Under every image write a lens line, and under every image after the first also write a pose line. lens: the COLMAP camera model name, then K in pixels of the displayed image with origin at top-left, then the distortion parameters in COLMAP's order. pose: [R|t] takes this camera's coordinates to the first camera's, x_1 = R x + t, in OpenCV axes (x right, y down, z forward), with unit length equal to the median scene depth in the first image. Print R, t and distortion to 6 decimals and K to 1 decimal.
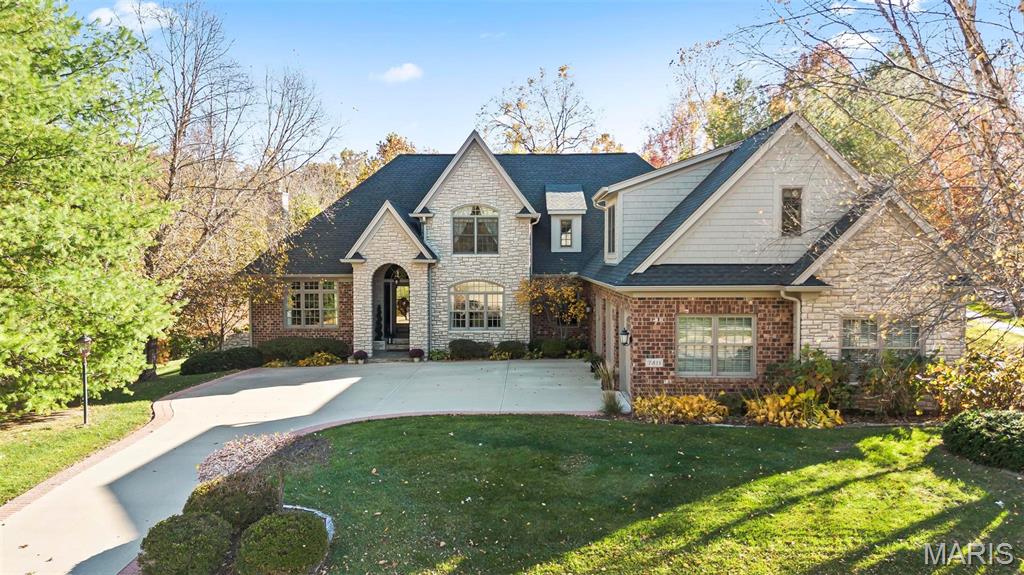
lens RADIAL K [[715.4, 0, 511.4], [0, 715.4, 286.7], [0, 0, 1]] dist [0.065739, -0.068658]
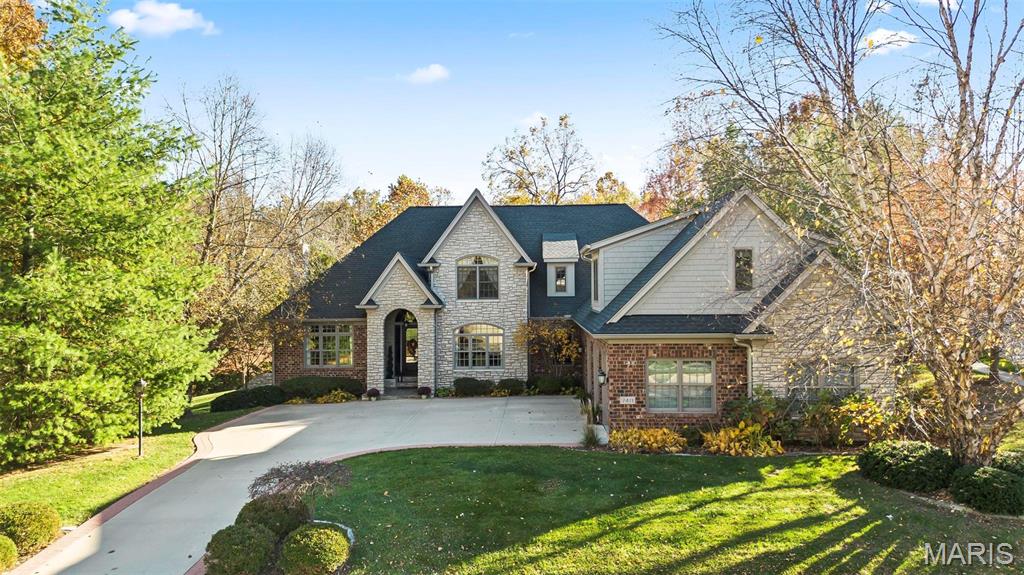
lens RADIAL K [[715.4, 0, 511.4], [0, 715.4, 286.7], [0, 0, 1]] dist [0.065739, -0.068658]
pose [[0.999865, -0.006578, -0.015041, 0.027771], [0.005903, 0.998992, -0.044494, -0.024271], [0.015319, 0.044399, 0.998896, -0.150838]]
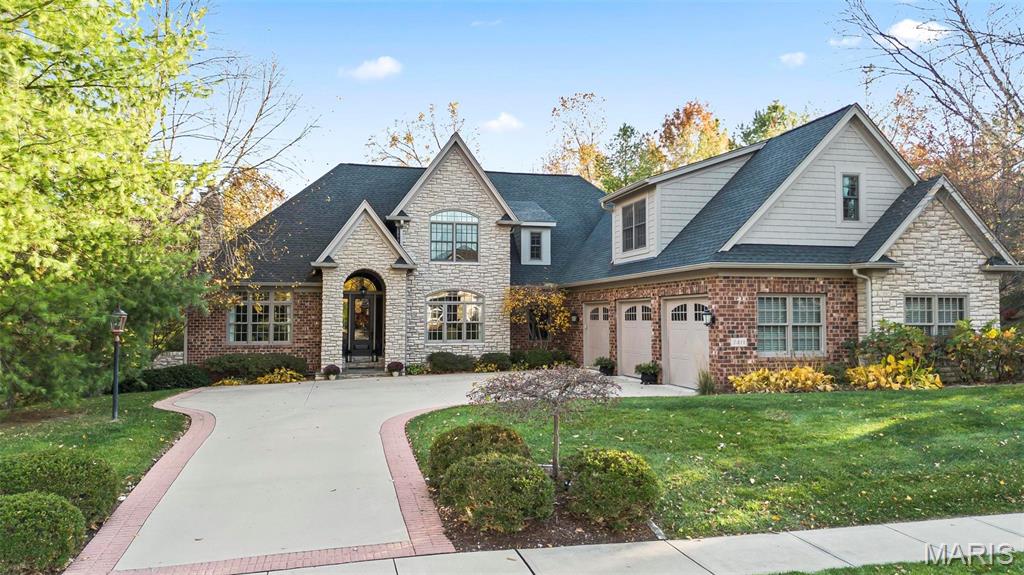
lens RADIAL K [[722.6, 0, 512.0], [0, 722.6, 287.5], [0, 0, 1]] dist [0.065910, -0.066211]
pose [[0.967181, 0.012498, 0.253781, -0.327925], [0.008415, 0.996666, -0.081153, 0.099874], [-0.253949, 0.080625, 0.963851, 0.095456]]
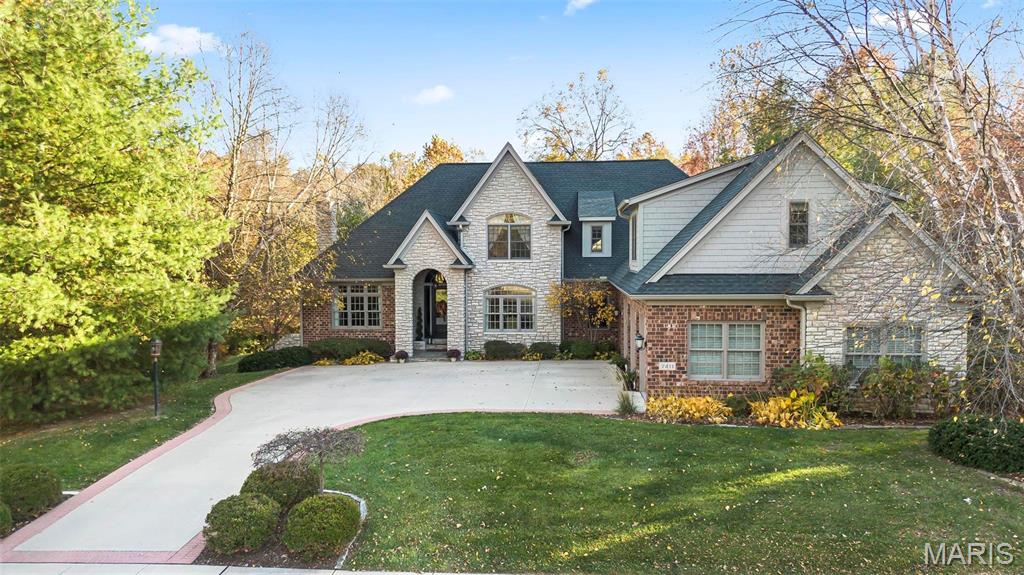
lens RADIAL K [[711.8, 0, 512.2], [0, 711.8, 291.0], [0, 0, 1]] dist [0.067367, -0.074237]
pose [[0.997856, 0.000832, -0.065448, 0.034311], [-0.000142, 0.999944, 0.010546, -0.015773], [0.065453, -0.010514, 0.997800, -0.071345]]
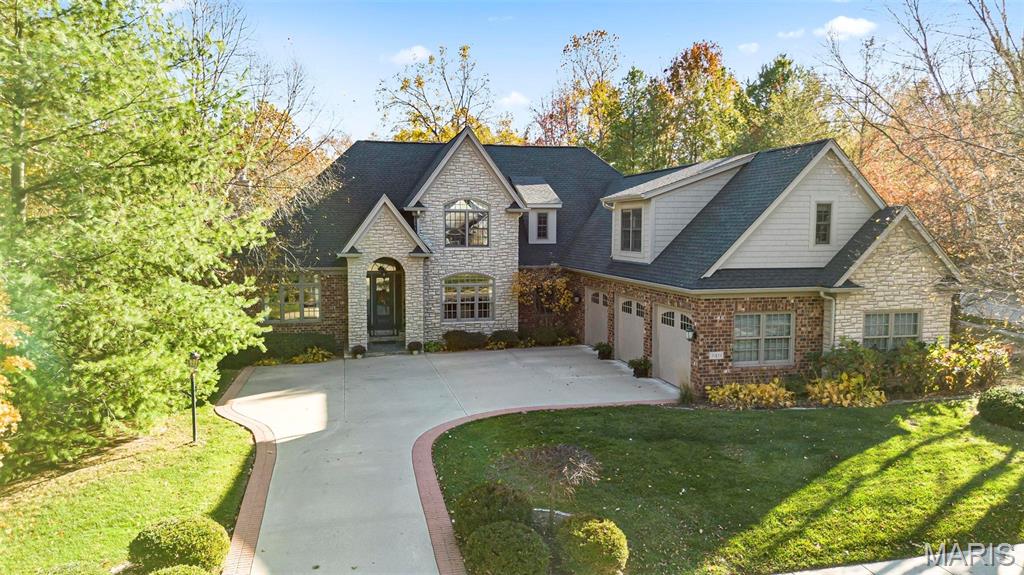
lens RADIAL K [[722.6, 0, 512.0], [0, 722.6, 287.5], [0, 0, 1]] dist [0.065910, -0.066211]
pose [[0.970267, -0.017381, 0.241413, -0.358889], [0.006708, 0.998966, 0.044961, -0.051067], [-0.241945, -0.042005, 0.969380, -0.034781]]
